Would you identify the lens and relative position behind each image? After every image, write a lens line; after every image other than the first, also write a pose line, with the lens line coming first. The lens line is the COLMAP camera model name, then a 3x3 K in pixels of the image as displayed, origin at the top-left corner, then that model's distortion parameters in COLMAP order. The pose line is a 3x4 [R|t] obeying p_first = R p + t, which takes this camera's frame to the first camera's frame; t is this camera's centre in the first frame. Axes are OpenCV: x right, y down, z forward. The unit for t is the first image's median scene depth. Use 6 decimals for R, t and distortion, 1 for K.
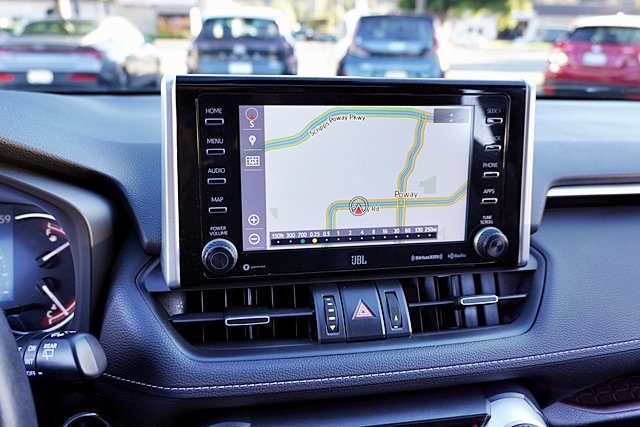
lens RADIAL K [[521.0, 0, 324.5], [0, 521.0, 217.4], [0, 0, 1]] dist [-0.011318, 0.016441]
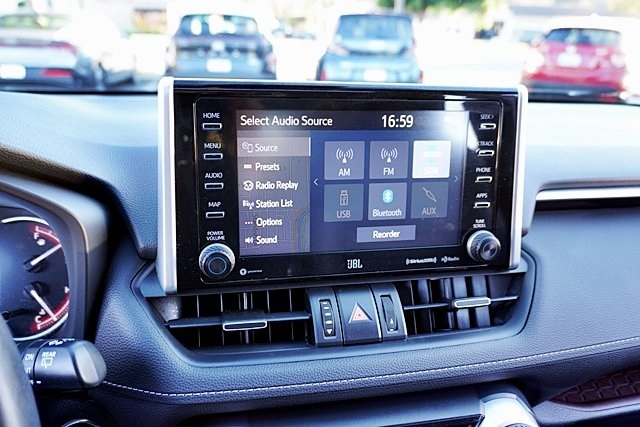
lens RADIAL K [[521.0, 0, 324.6], [0, 521.0, 218.2], [0, 0, 1]] dist [-0.011318, 0.016441]
pose [[0.999160, -0.000856, 0.040958, -0.032780], [0.000621, 0.999983, 0.005748, -0.012015], [-0.040962, -0.005718, 0.999144, -0.004288]]
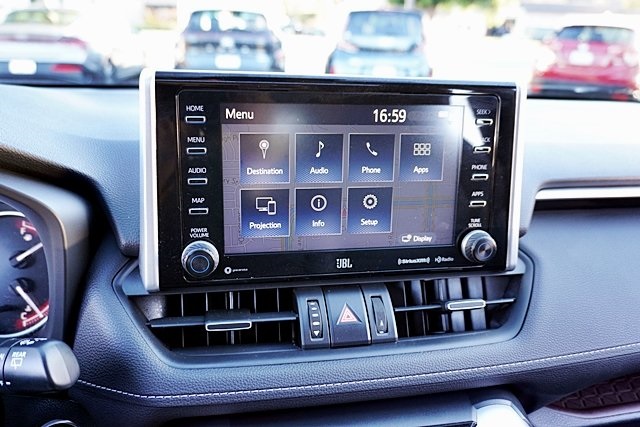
lens RADIAL K [[521.0, 0, 324.7], [0, 521.0, 218.9], [0, 0, 1]] dist [-0.011318, 0.016441]
pose [[0.999653, 0.008536, 0.024937, 0.004392], [-0.008847, 0.999884, 0.012380, -0.012850], [-0.024829, -0.012597, 0.999612, 0.027676]]
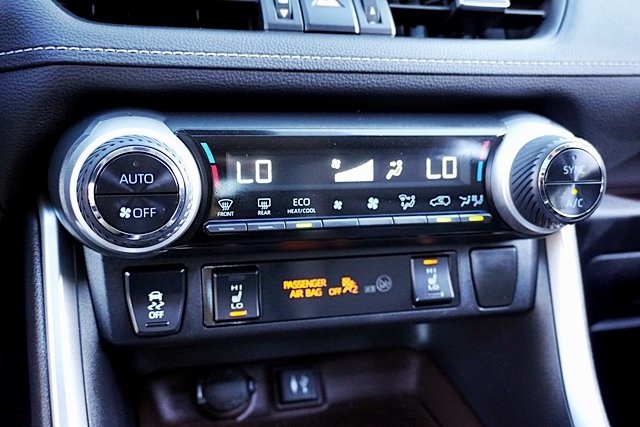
lens RADIAL K [[672.6, 0, 321.6], [0, 672.6, 215.6], [0, 0, 1]] dist [0.013036, 0.000000]
pose [[0.995158, -0.012181, 0.097535, -0.024457], [0.019837, 0.996763, -0.077915, 0.521221], [-0.096270, 0.079473, 0.992177, 0.108001]]
